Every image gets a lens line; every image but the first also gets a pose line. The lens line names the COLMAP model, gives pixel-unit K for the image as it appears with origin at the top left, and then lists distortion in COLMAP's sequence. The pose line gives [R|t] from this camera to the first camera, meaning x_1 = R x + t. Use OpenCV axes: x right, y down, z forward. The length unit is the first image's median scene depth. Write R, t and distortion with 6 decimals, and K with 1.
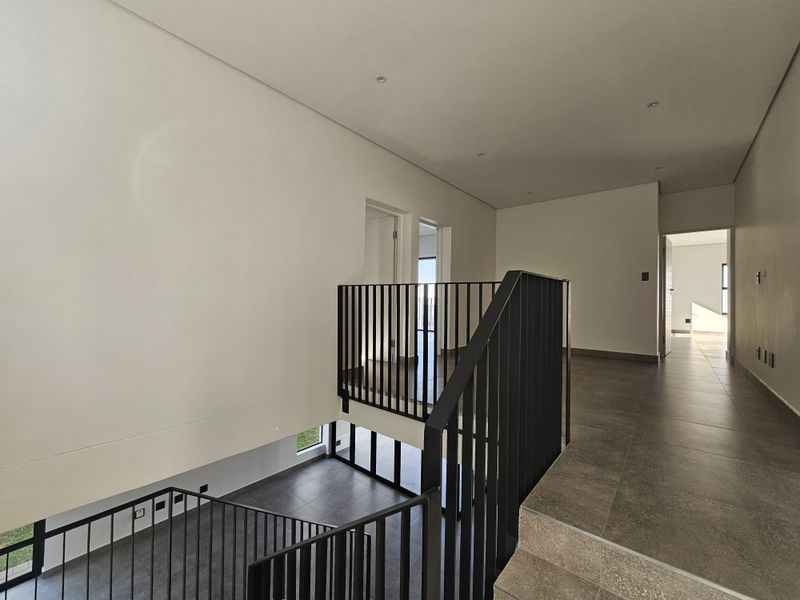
lens RADIAL K [[327.8, 0, 399.7], [0, 327.8, 297.1], [0, 0, 1]] dist [0.000460, 0.000064]
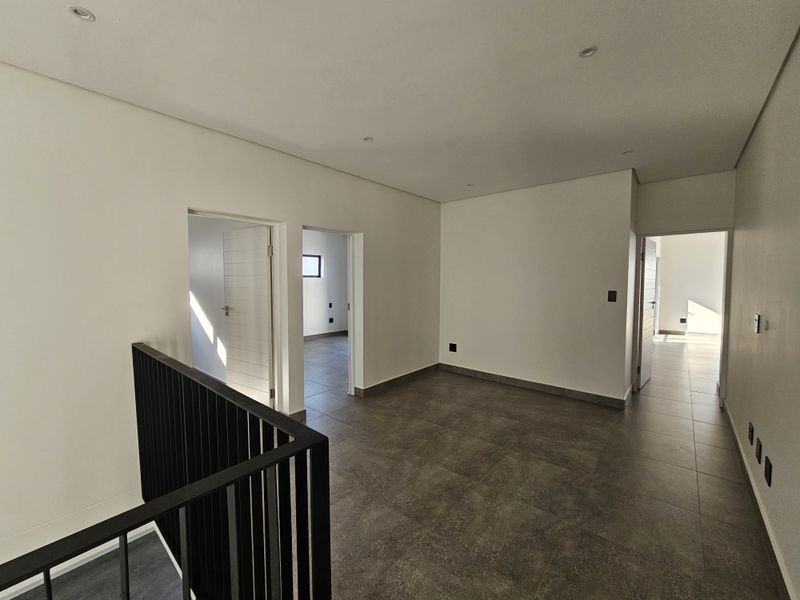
lens RADIAL K [[327.8, 0, 399.7], [0, 327.8, 297.1], [0, 0, 1]] dist [0.000460, 0.000064]
pose [[0.999782, -0.016605, -0.012676, 0.264345], [0.017342, 0.998019, 0.060471, -0.115682], [0.011647, -0.060677, 0.998089, 0.234475]]
